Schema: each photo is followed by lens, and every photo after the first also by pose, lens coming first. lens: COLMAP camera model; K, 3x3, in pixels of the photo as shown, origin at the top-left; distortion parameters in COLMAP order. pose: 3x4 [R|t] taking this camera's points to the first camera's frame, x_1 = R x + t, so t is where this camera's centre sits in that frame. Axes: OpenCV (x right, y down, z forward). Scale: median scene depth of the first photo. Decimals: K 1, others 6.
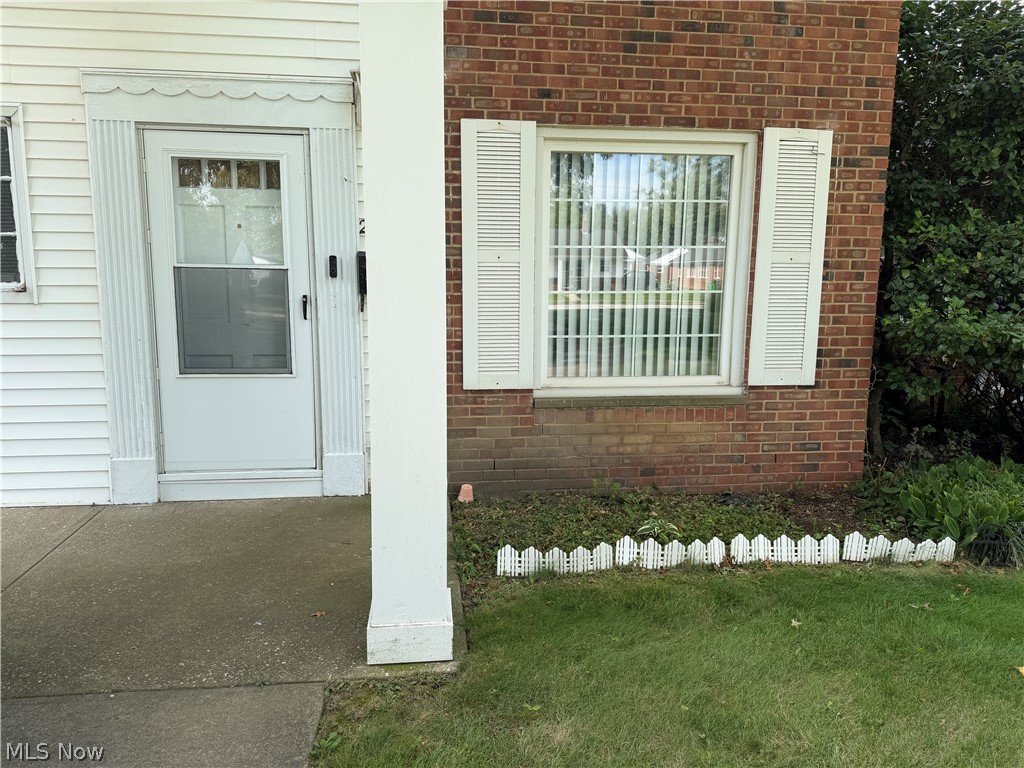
lens RADIAL K [[724.6, 0, 507.5], [0, 724.6, 392.0], [0, 0, 1]] dist [0.139483, -0.233043]
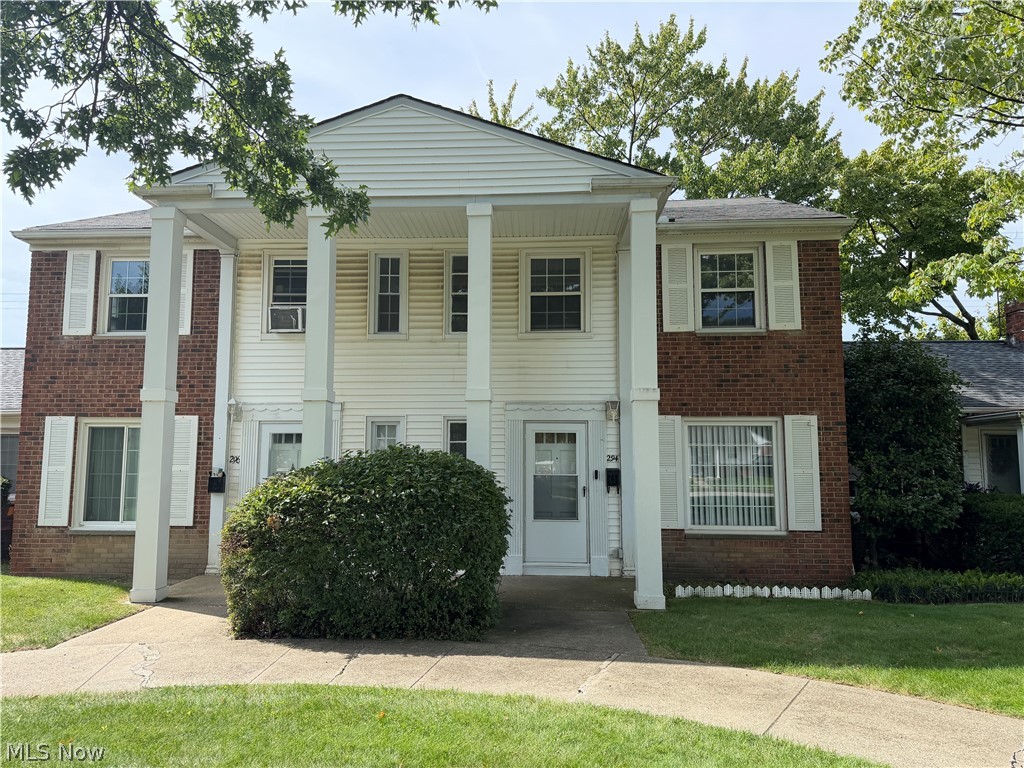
lens RADIAL K [[724.6, 0, 507.5], [0, 724.6, 392.0], [0, 0, 1]] dist [0.139483, -0.233043]
pose [[0.985493, -0.021886, -0.168296, -0.113090], [-0.021266, 0.967909, -0.250399, 0.163800], [0.168376, 0.250346, 0.953403, -1.343501]]
